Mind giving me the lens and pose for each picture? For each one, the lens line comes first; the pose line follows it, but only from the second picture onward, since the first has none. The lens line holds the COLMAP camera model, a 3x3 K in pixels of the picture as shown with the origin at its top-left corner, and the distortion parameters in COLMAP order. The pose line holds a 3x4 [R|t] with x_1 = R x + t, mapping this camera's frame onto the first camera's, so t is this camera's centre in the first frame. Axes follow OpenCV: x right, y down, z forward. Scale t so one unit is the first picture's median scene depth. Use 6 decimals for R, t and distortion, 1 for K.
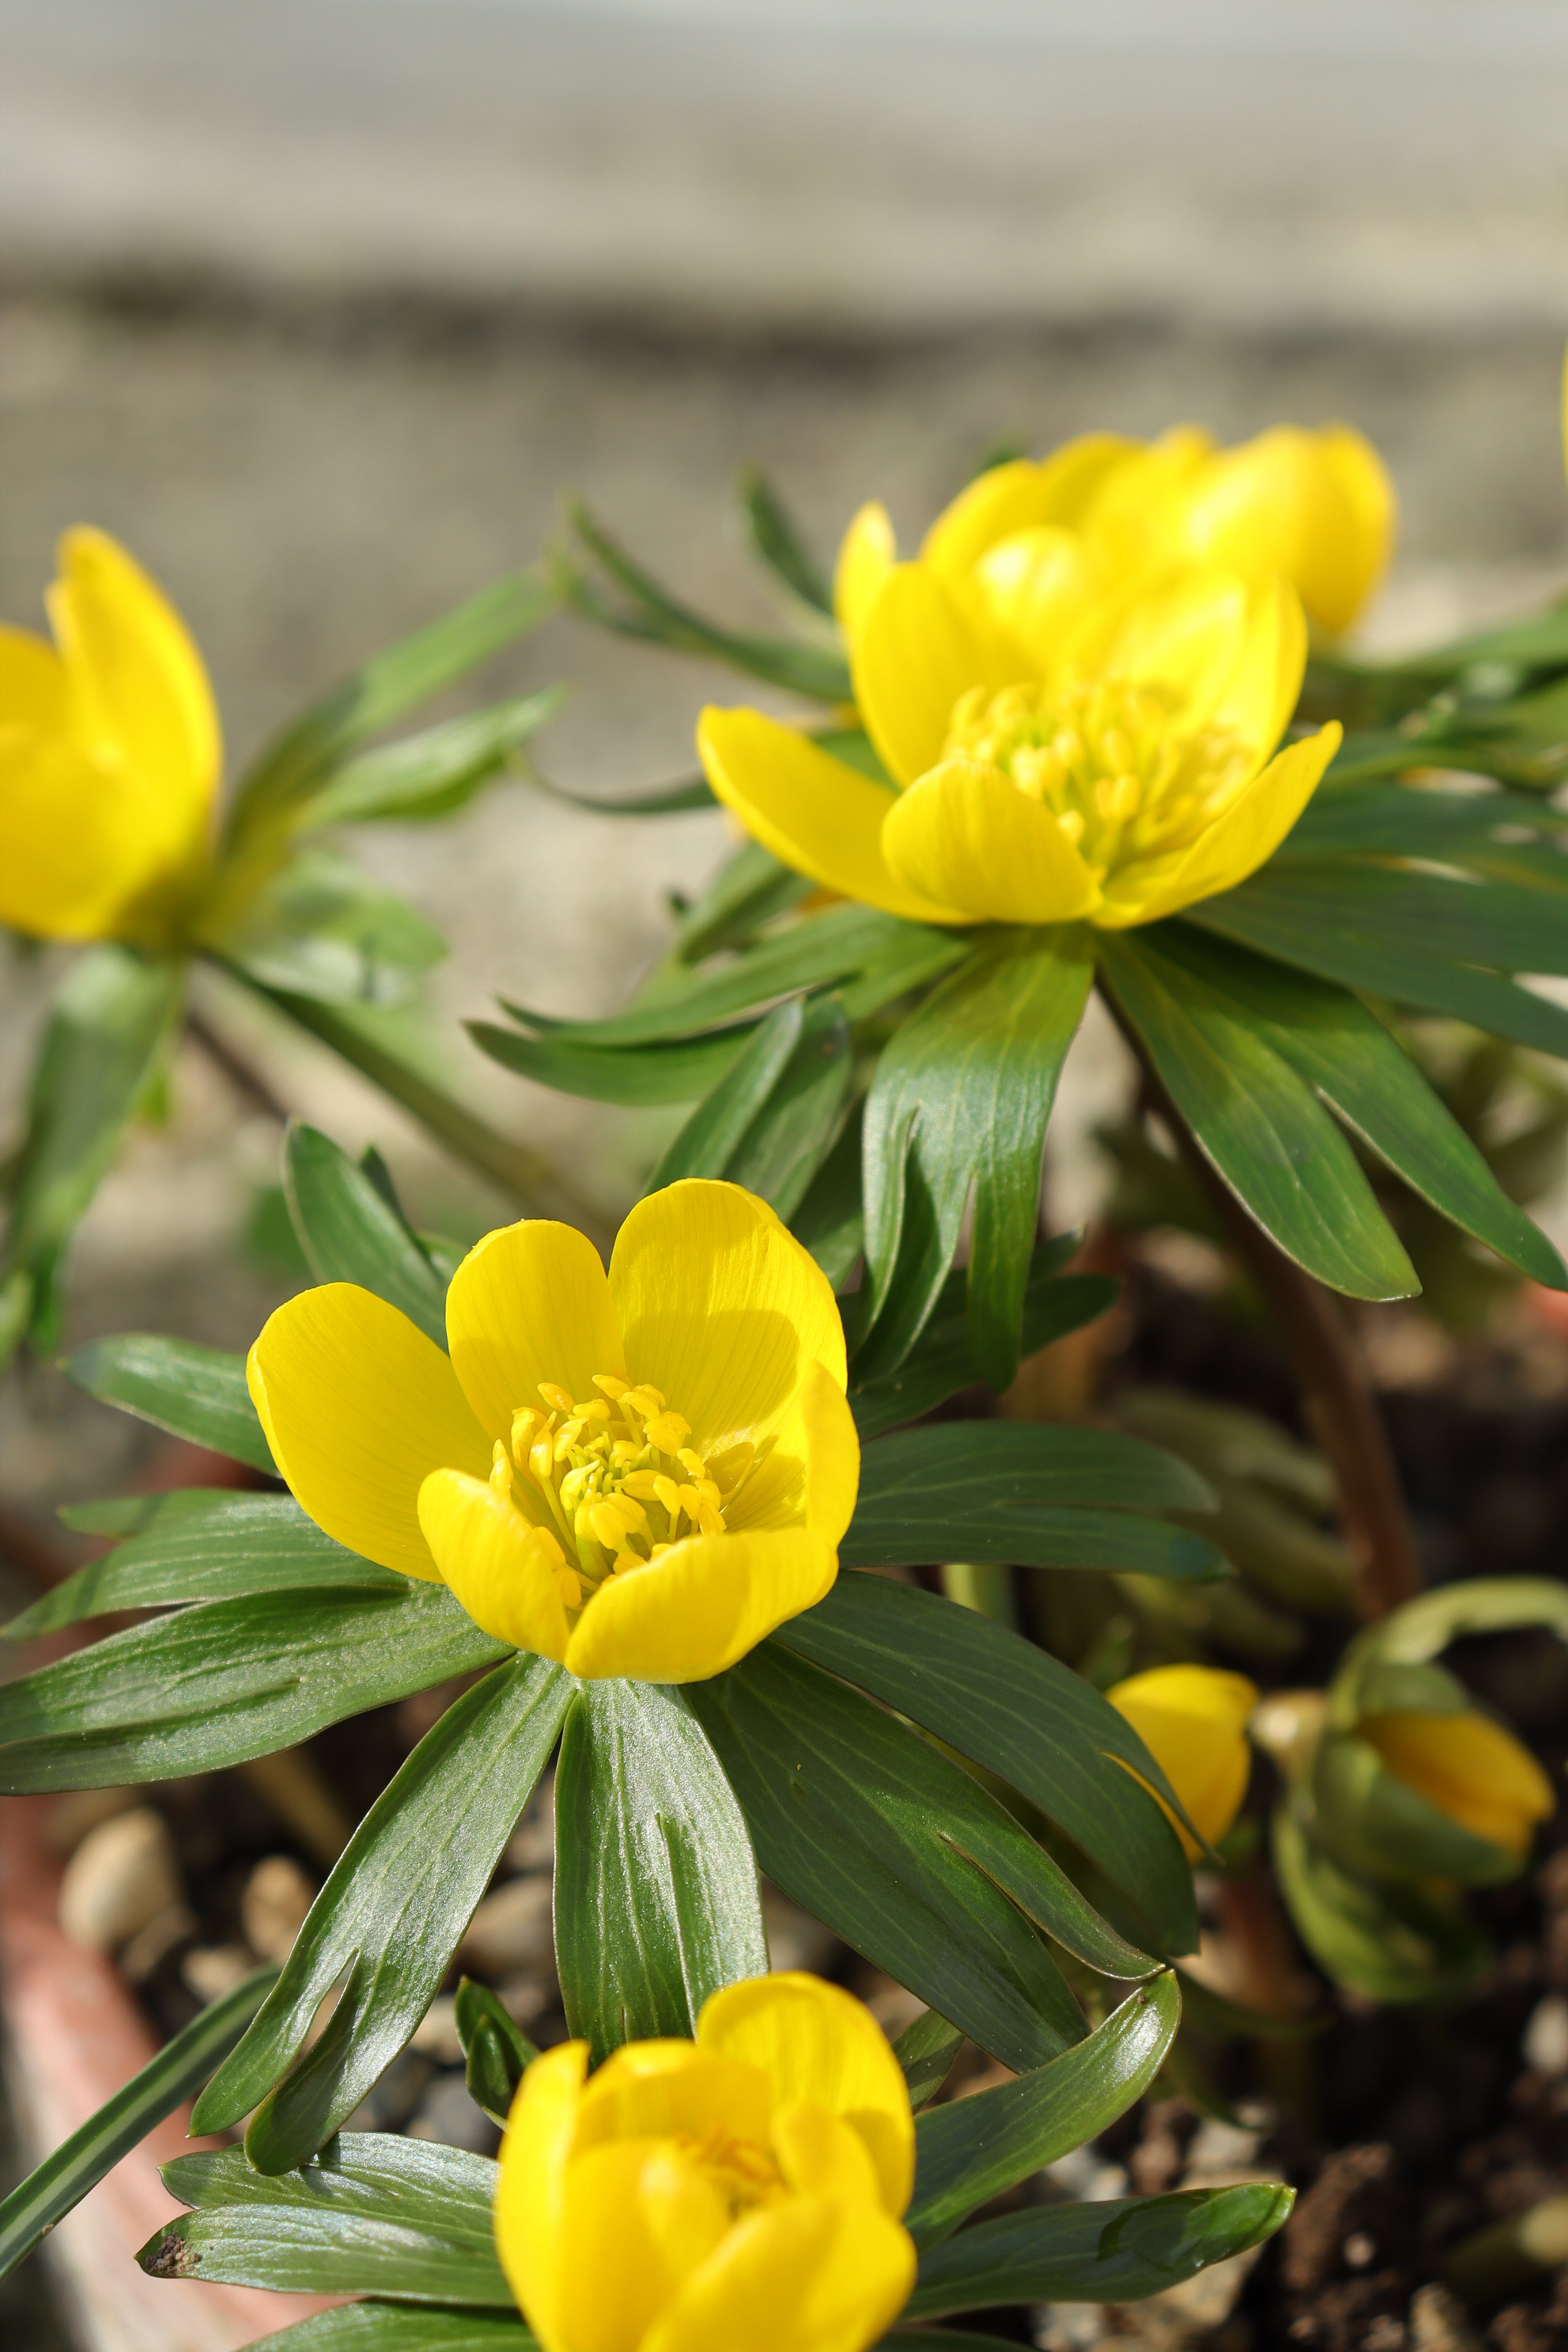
lens RADIAL K [[4372.7, 0, 784.0], [0, 4372.7, 1176.0], [0, 0, 1]] dist [0.030253, 0.061208]
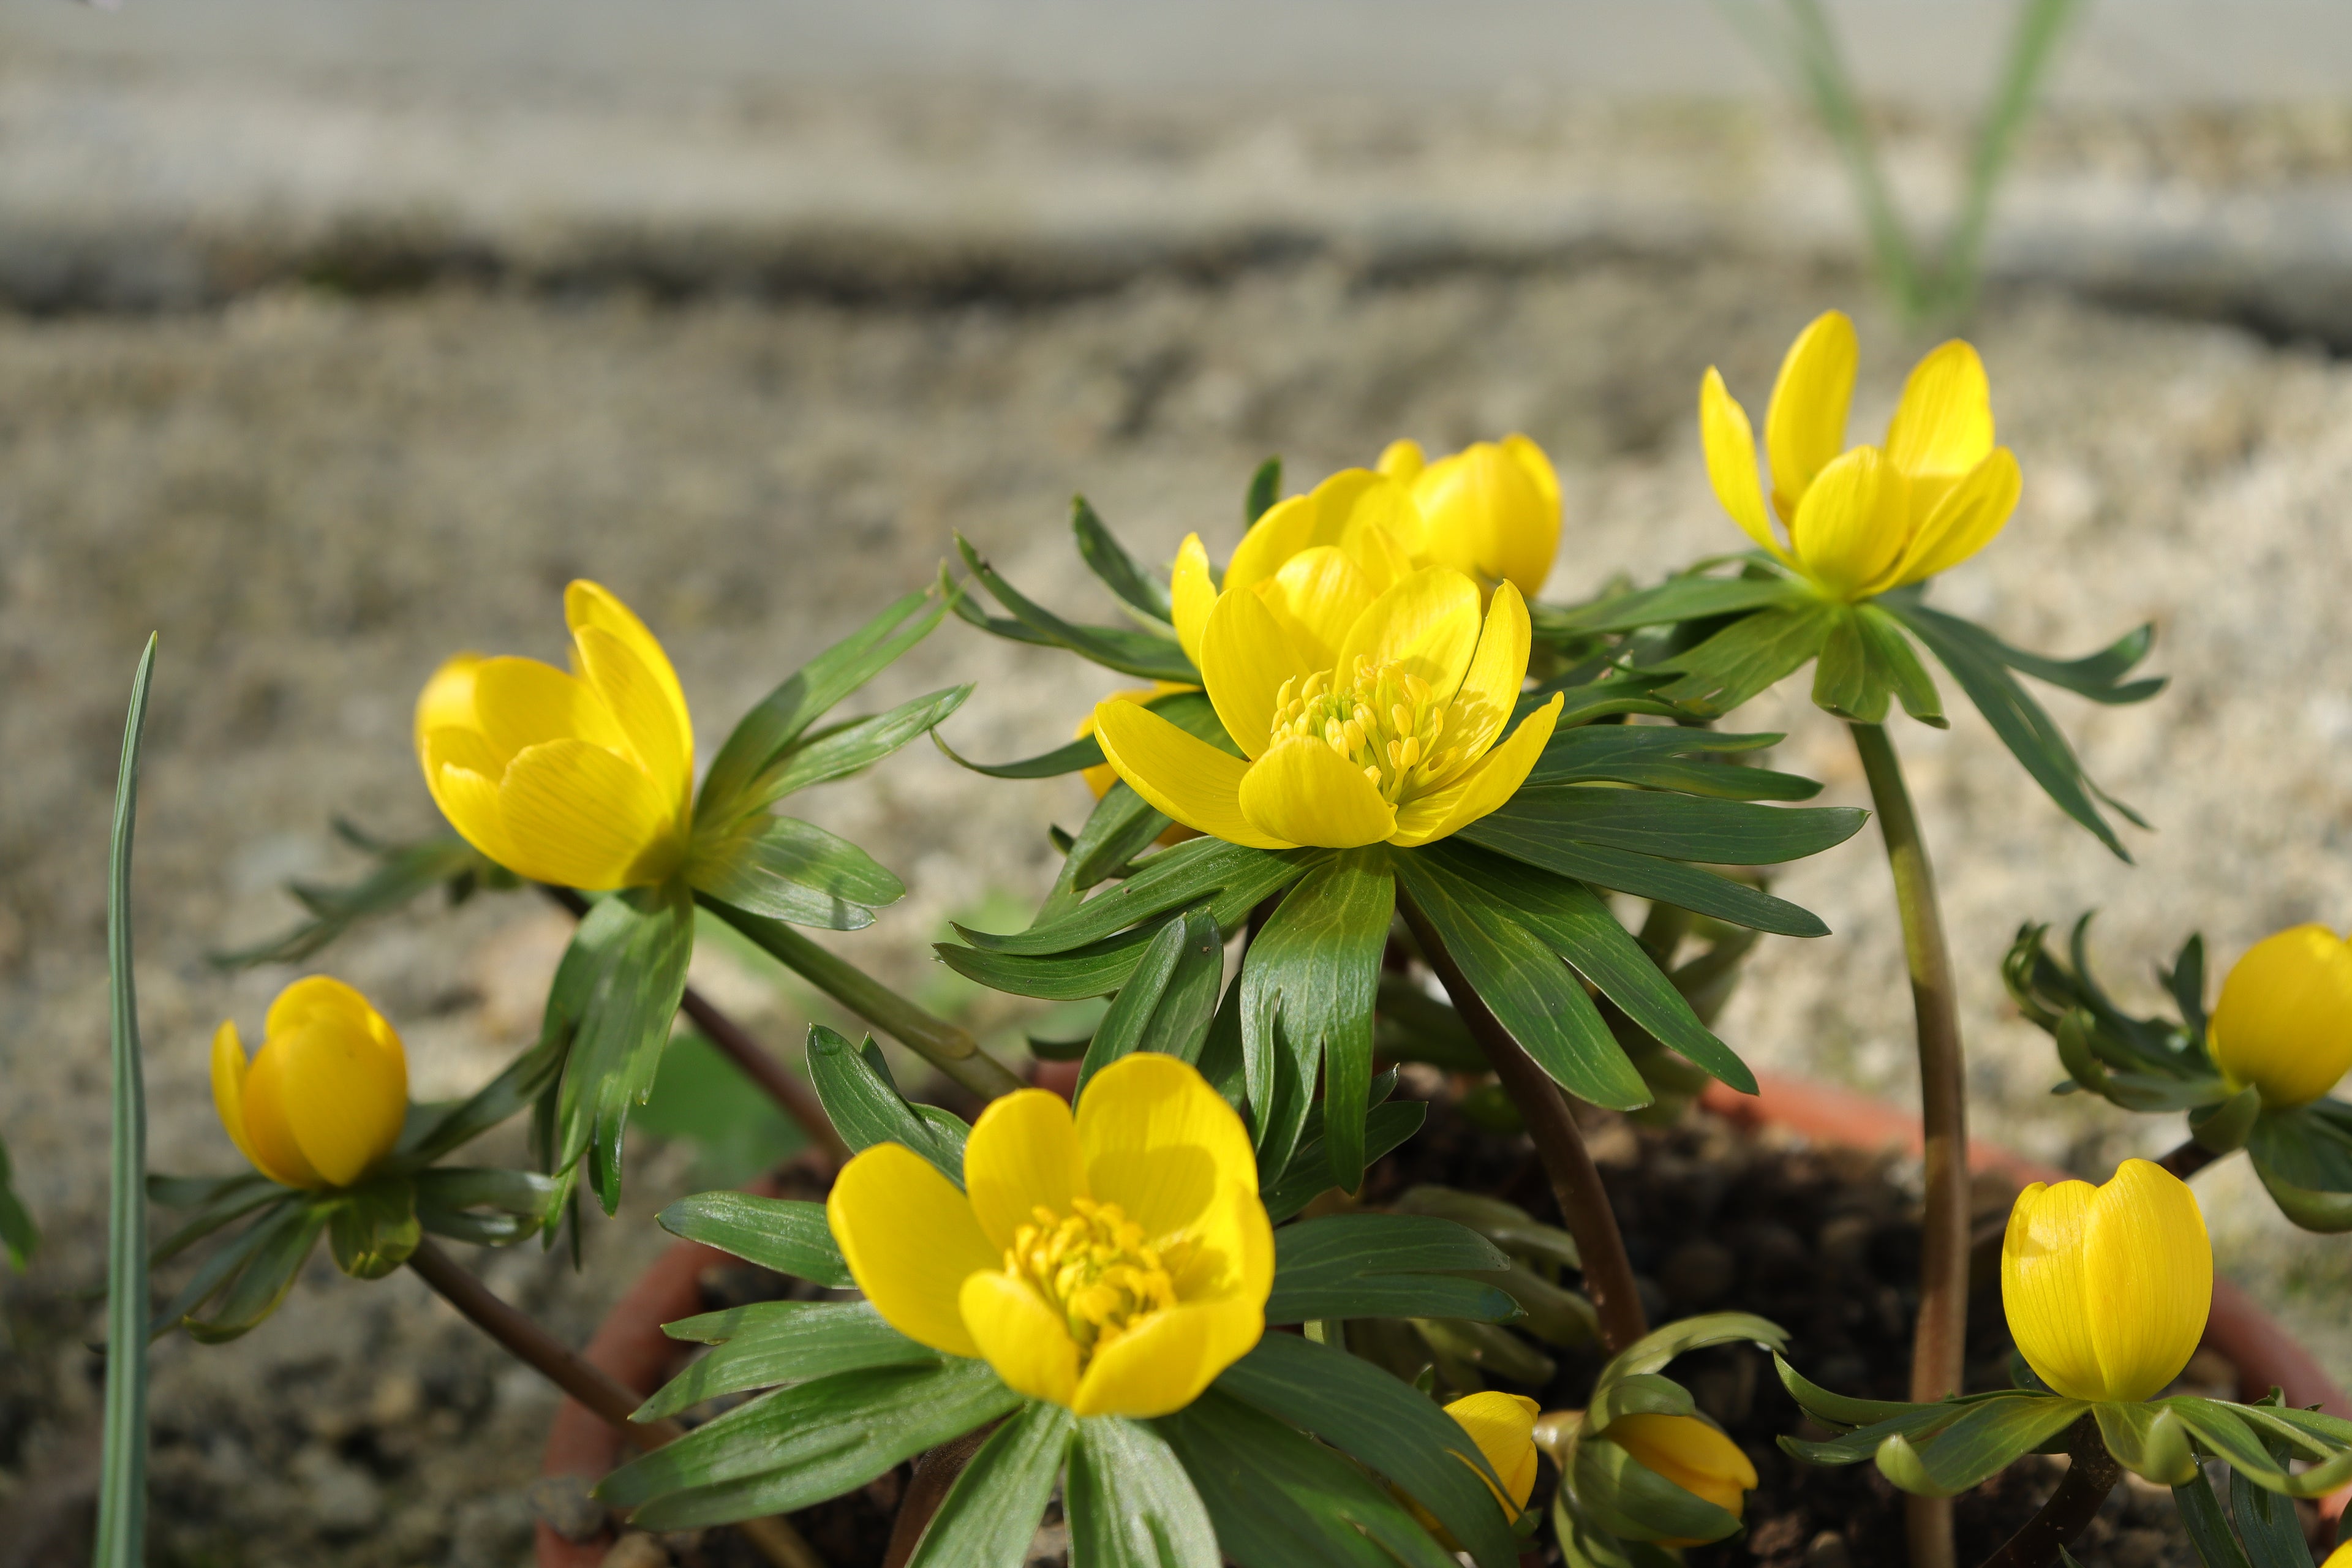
lens RADIAL K [[4372.7, 0, 1176.0], [0, 4372.7, 784.0], [0, 0, 1]] dist [0.030253, 0.061208]
pose [[0.995804, -0.057113, 0.071495, -0.096913], [0.060342, 0.997214, -0.043847, -0.021864], [-0.068791, 0.047977, 0.996477, -0.372841]]
